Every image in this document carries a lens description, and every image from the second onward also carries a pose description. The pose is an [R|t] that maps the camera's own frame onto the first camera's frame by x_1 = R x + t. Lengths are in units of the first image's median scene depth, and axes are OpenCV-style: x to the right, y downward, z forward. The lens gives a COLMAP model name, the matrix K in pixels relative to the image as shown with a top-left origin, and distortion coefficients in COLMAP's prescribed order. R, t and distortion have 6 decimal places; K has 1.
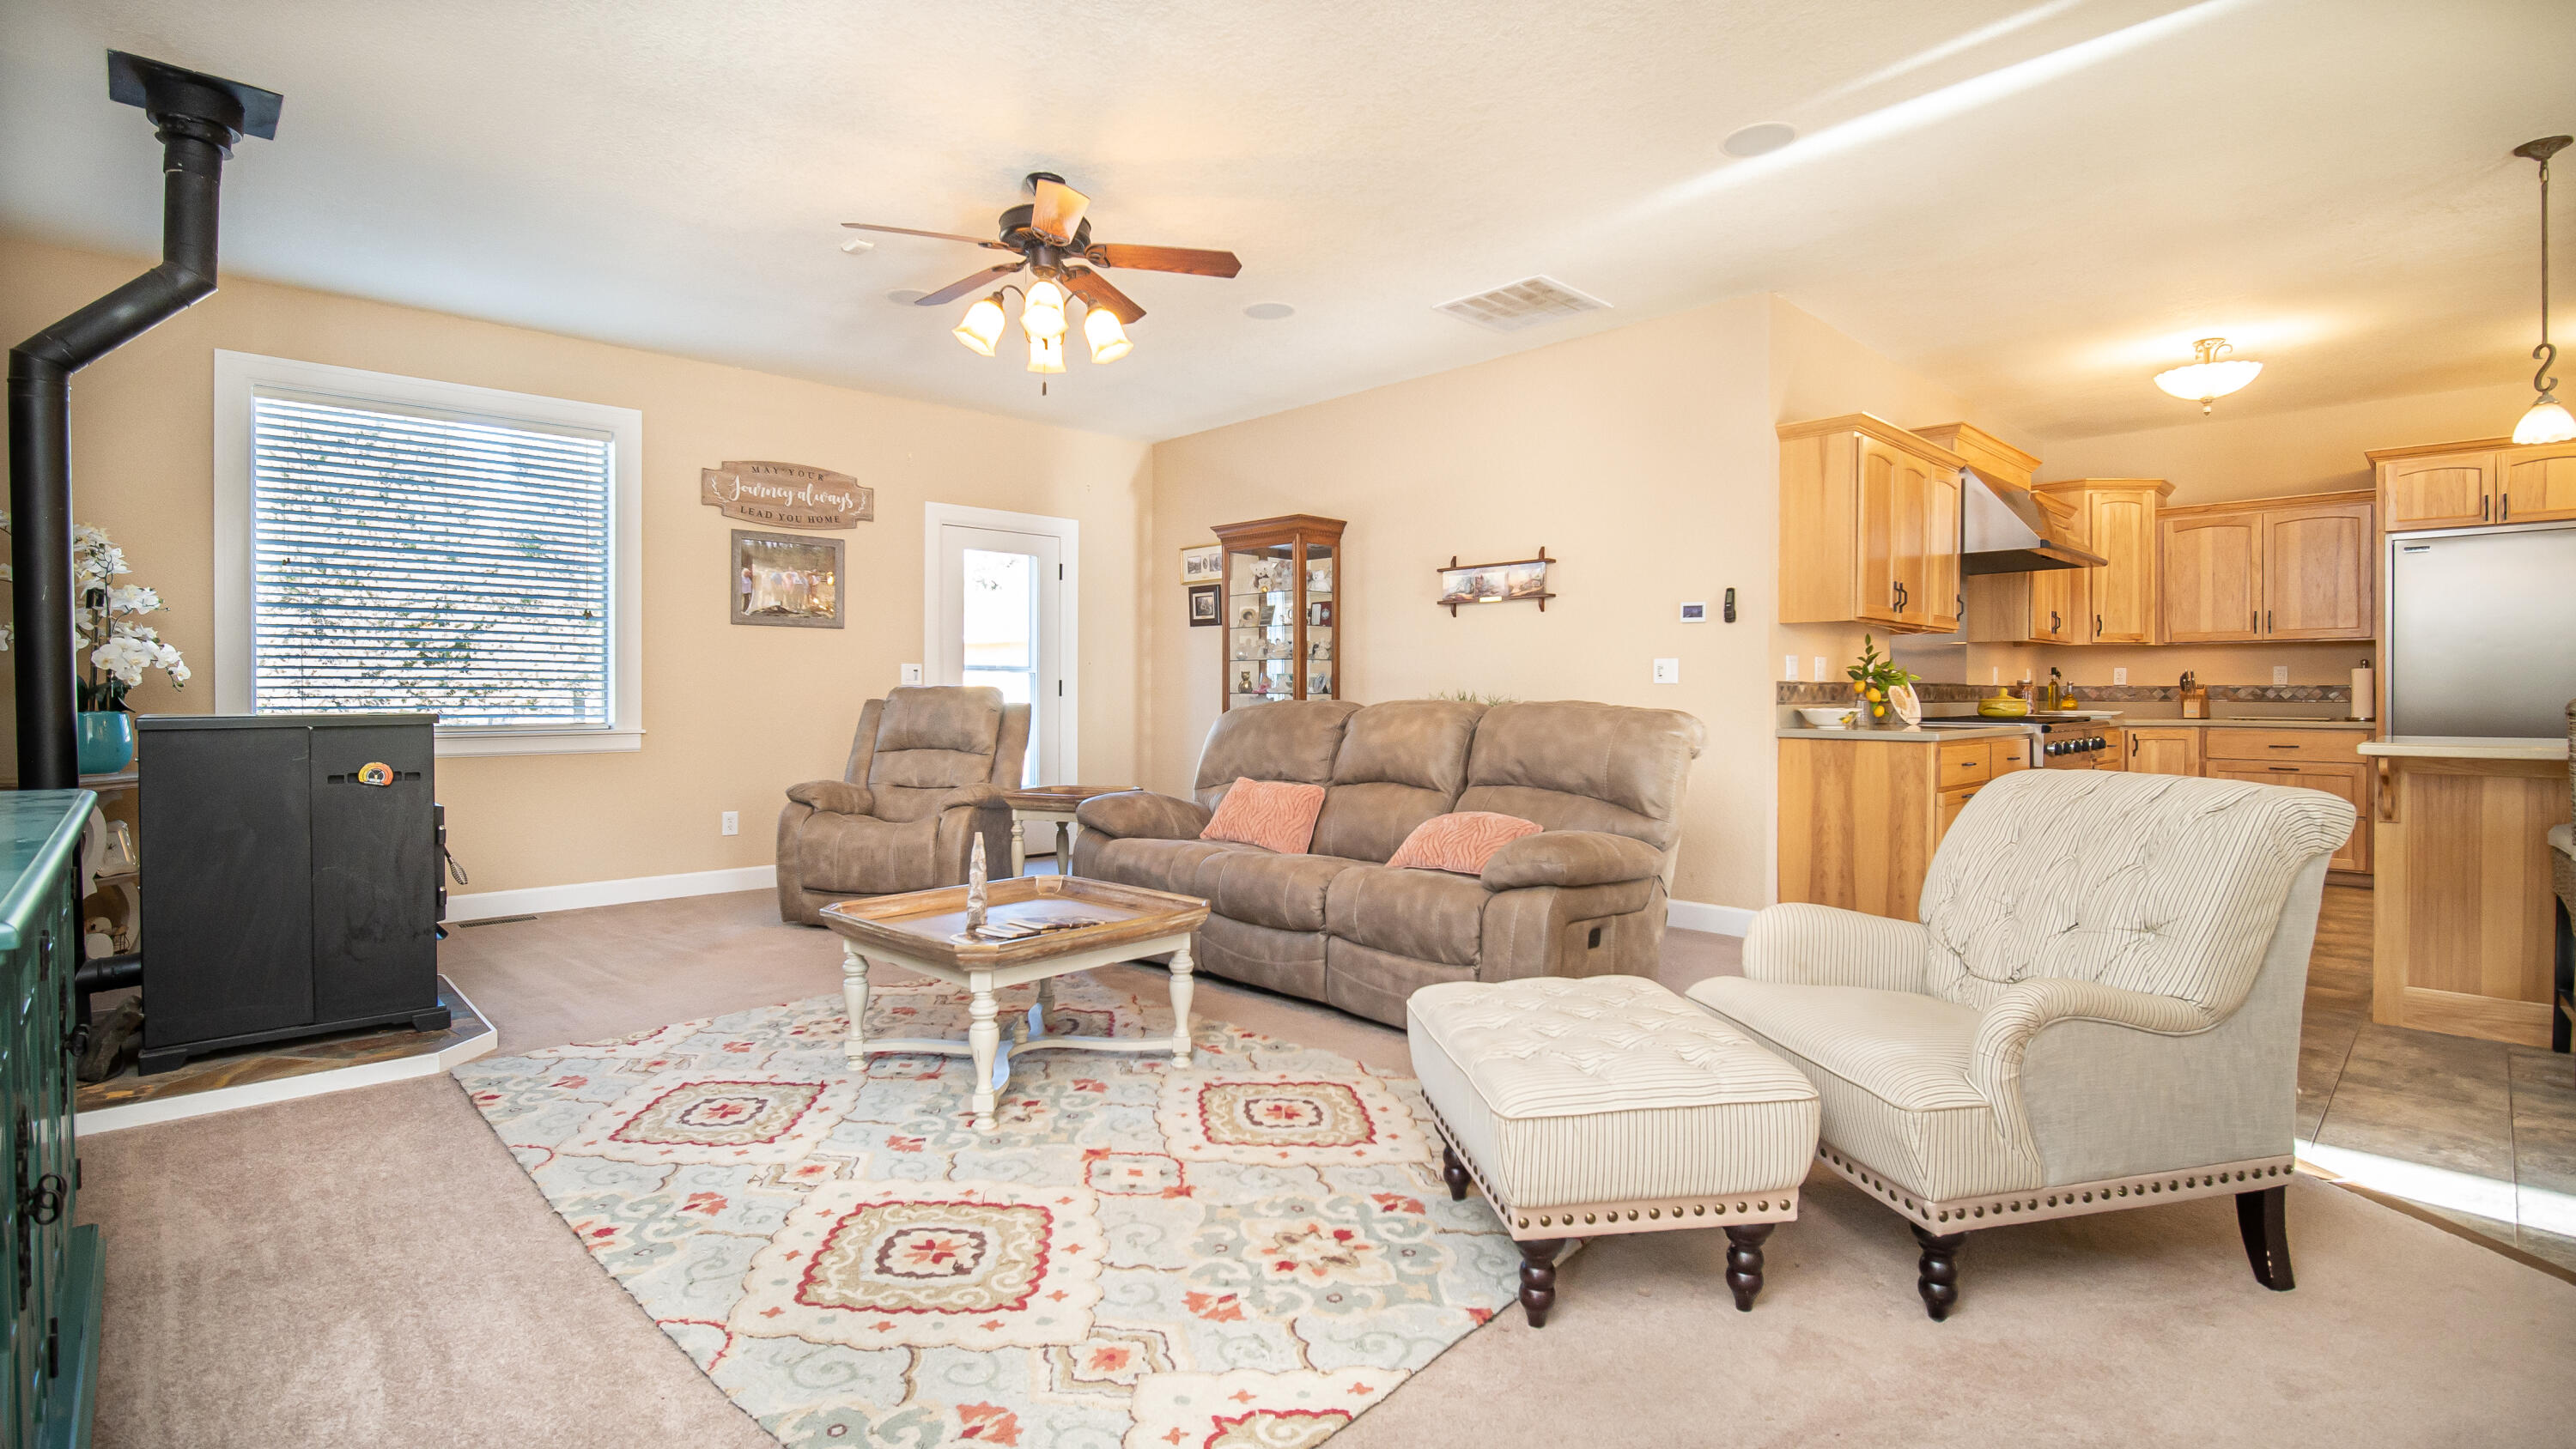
lens RADIAL K [[1192.3, 0, 1281.5], [0, 1192.3, 705.0], [0, 0, 1]] dist [-0.014793, -0.003844]
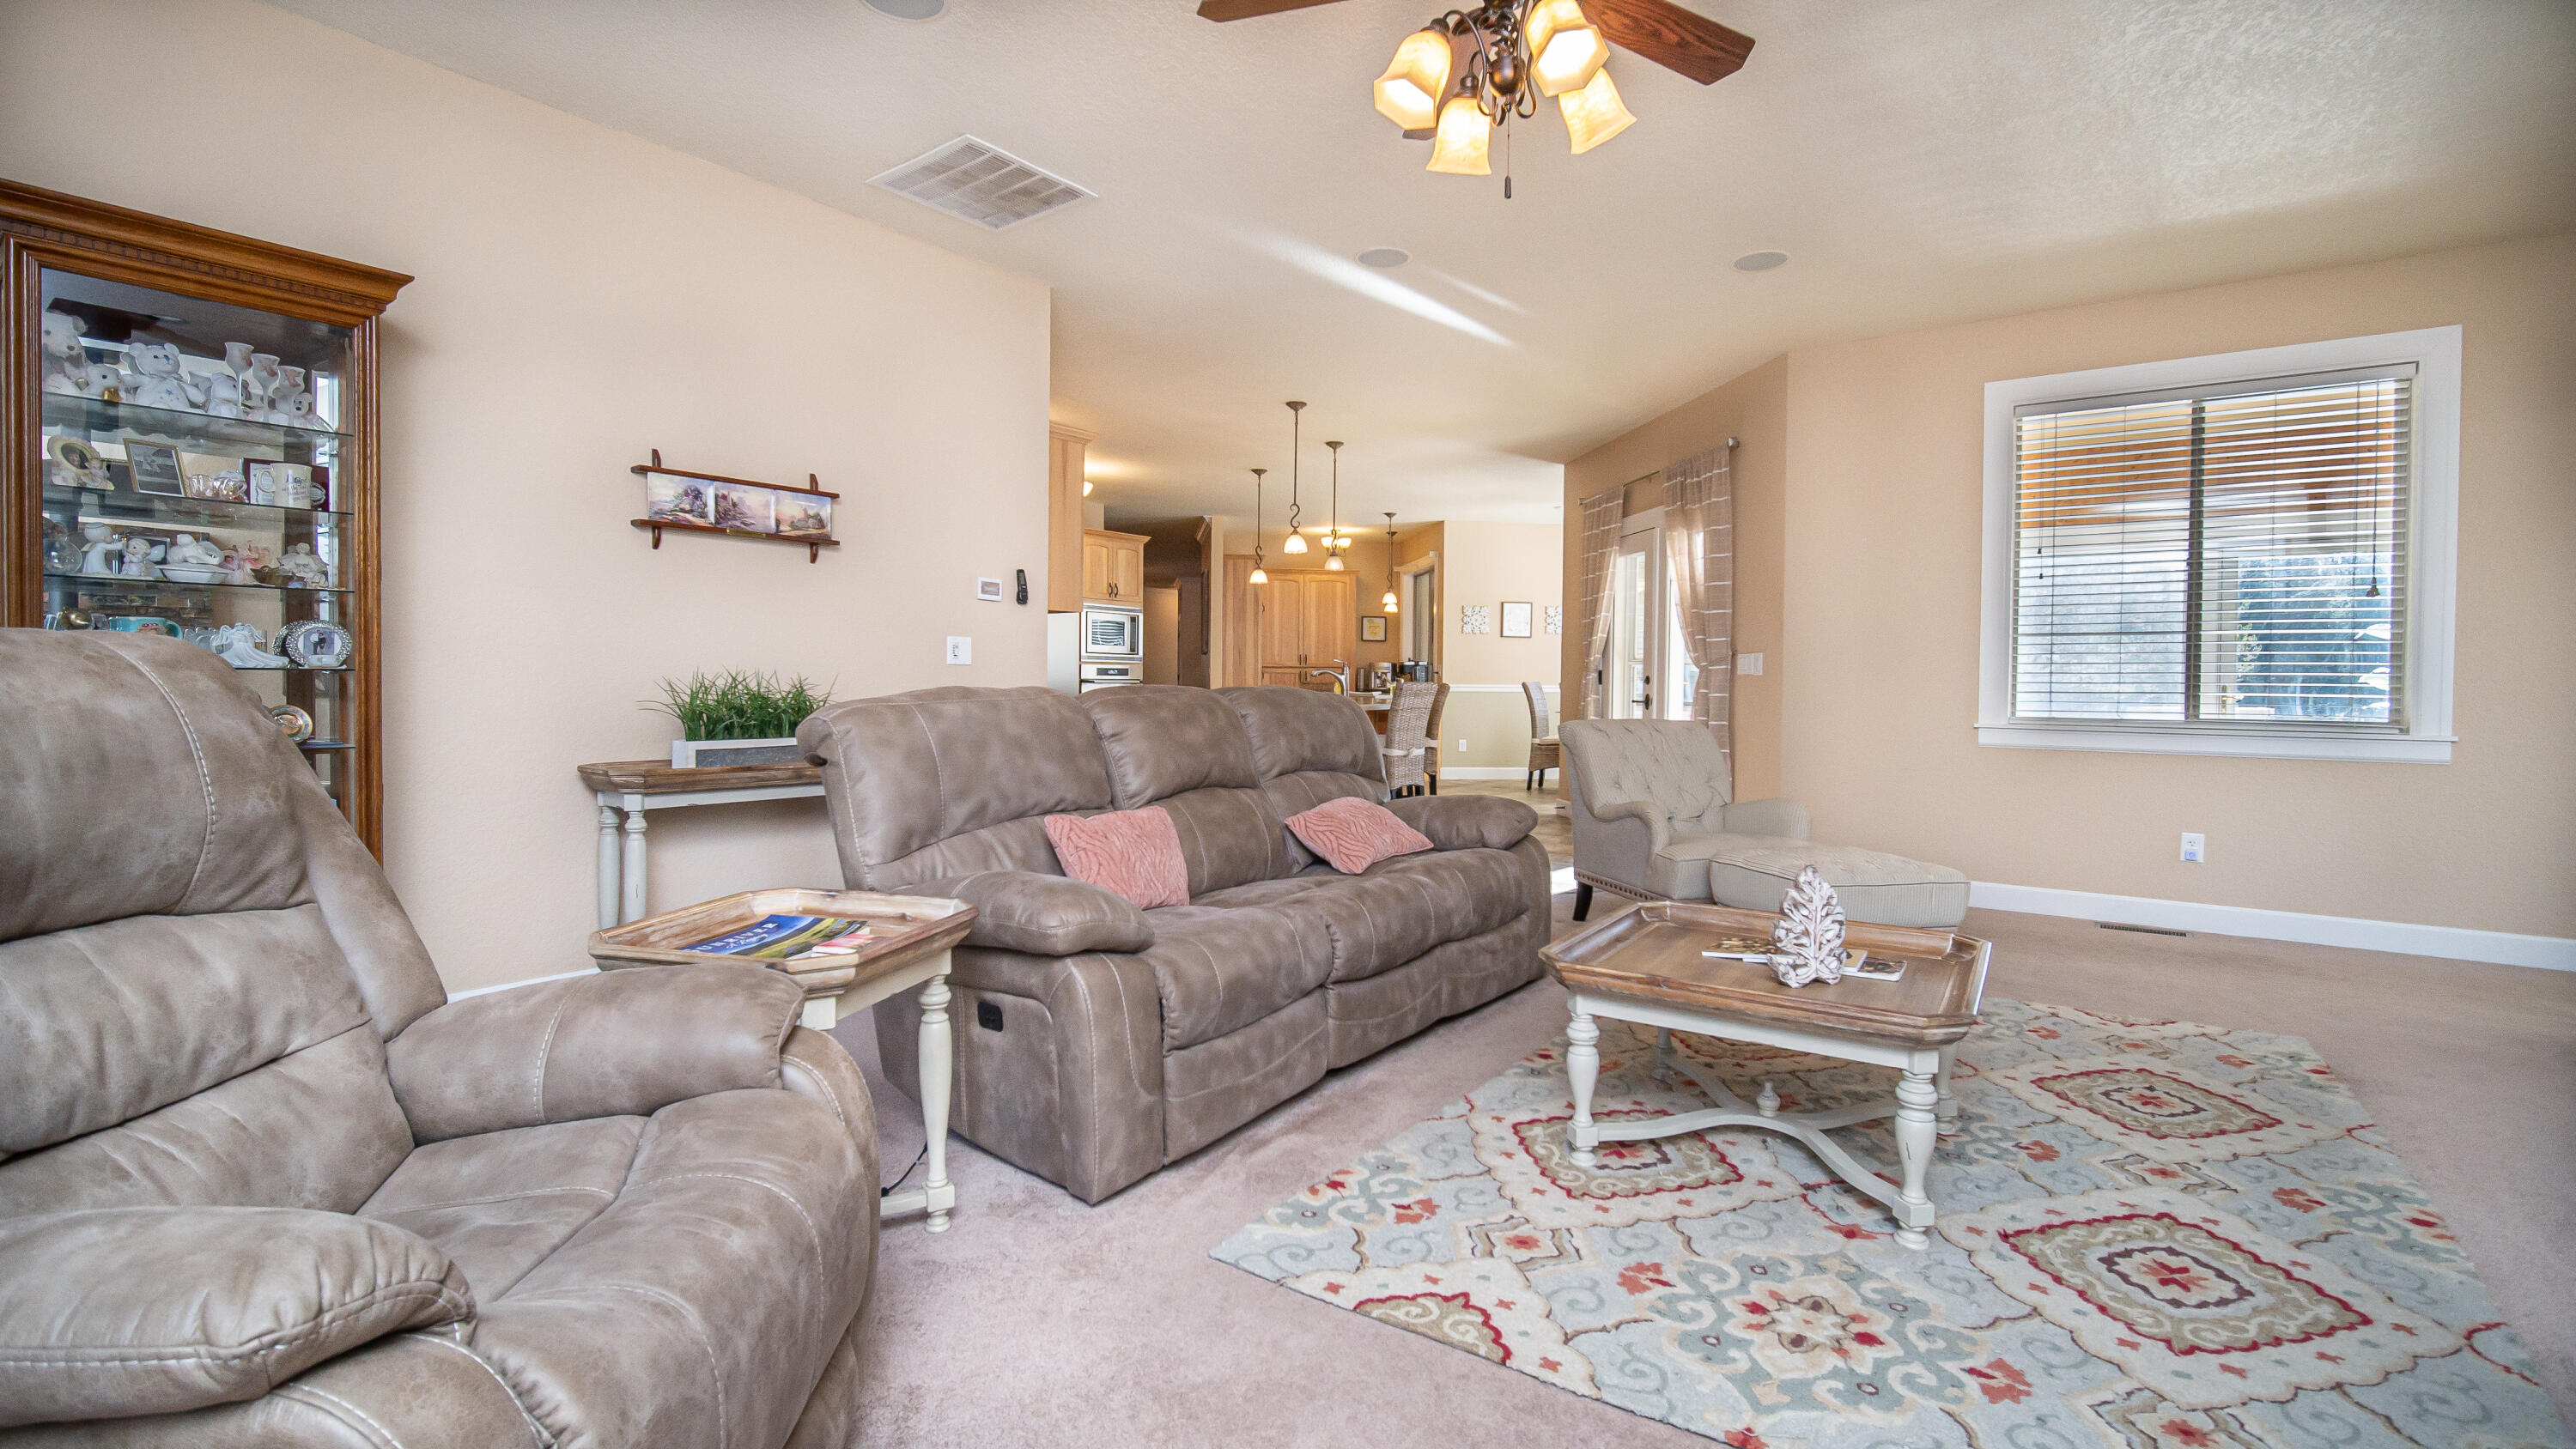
lens RADIAL K [[1154.8, 0, 1280.9], [0, 1154.8, 708.7], [0, 0, 1]] dist [-0.017472, -0.001091]
pose [[-0.171397, -0.021656, 0.984964, -0.957394], [-0.001984, 0.999764, 0.021636, -0.007938], [-0.985200, 0.001755, -0.171400, 1.511532]]
